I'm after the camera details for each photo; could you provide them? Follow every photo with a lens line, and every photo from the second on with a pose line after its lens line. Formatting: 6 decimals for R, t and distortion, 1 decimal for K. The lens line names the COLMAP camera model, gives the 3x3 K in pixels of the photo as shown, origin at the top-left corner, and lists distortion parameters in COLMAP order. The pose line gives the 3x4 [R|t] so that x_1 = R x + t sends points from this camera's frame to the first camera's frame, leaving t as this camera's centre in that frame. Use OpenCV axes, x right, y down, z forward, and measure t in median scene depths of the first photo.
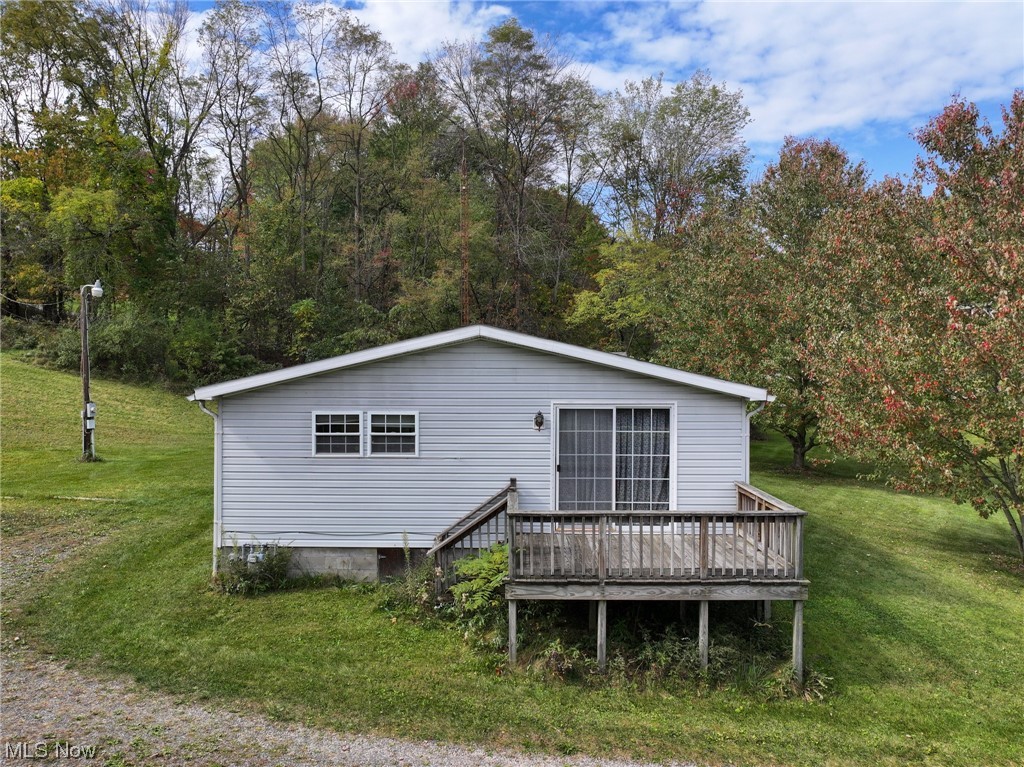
lens RADIAL K [[725.6, 0, 512.0], [0, 725.6, 383.5], [0, 0, 1]] dist [0.002915, -0.000014]
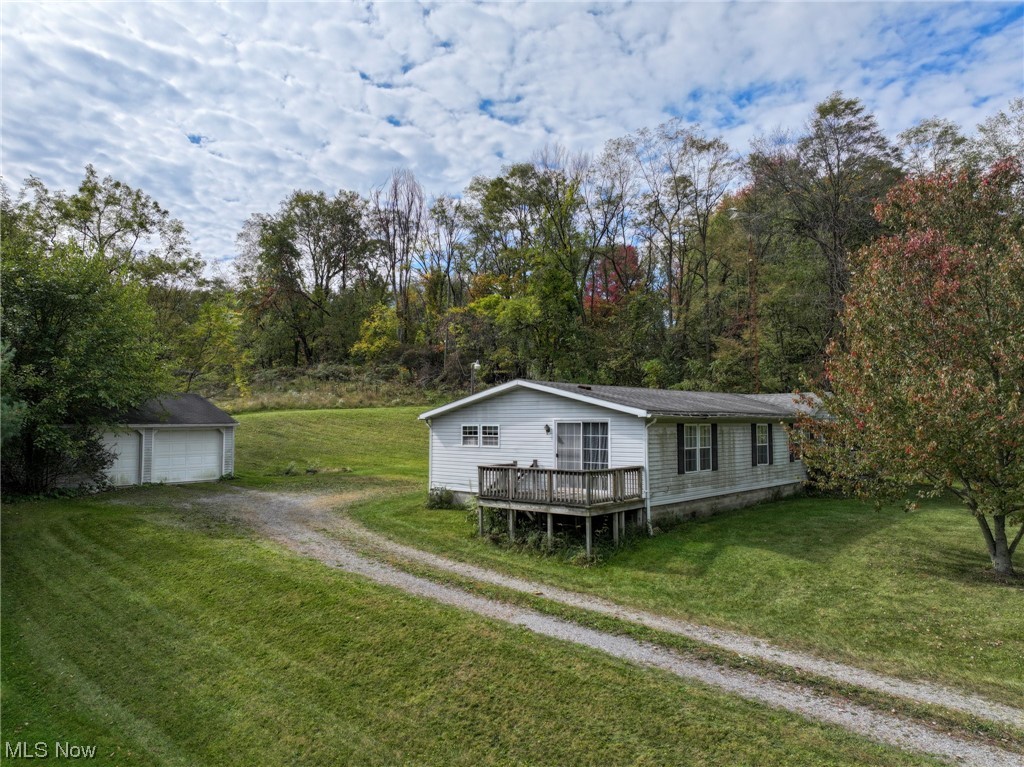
lens RADIAL K [[725.6, 0, 512.0], [0, 725.6, 383.5], [0, 0, 1]] dist [0.002915, -0.000014]
pose [[0.747192, -0.041461, -0.663313, 1.208108], [-0.006377, 0.997559, -0.069538, 0.064239], [0.664577, 0.056188, 0.745104, -0.453730]]
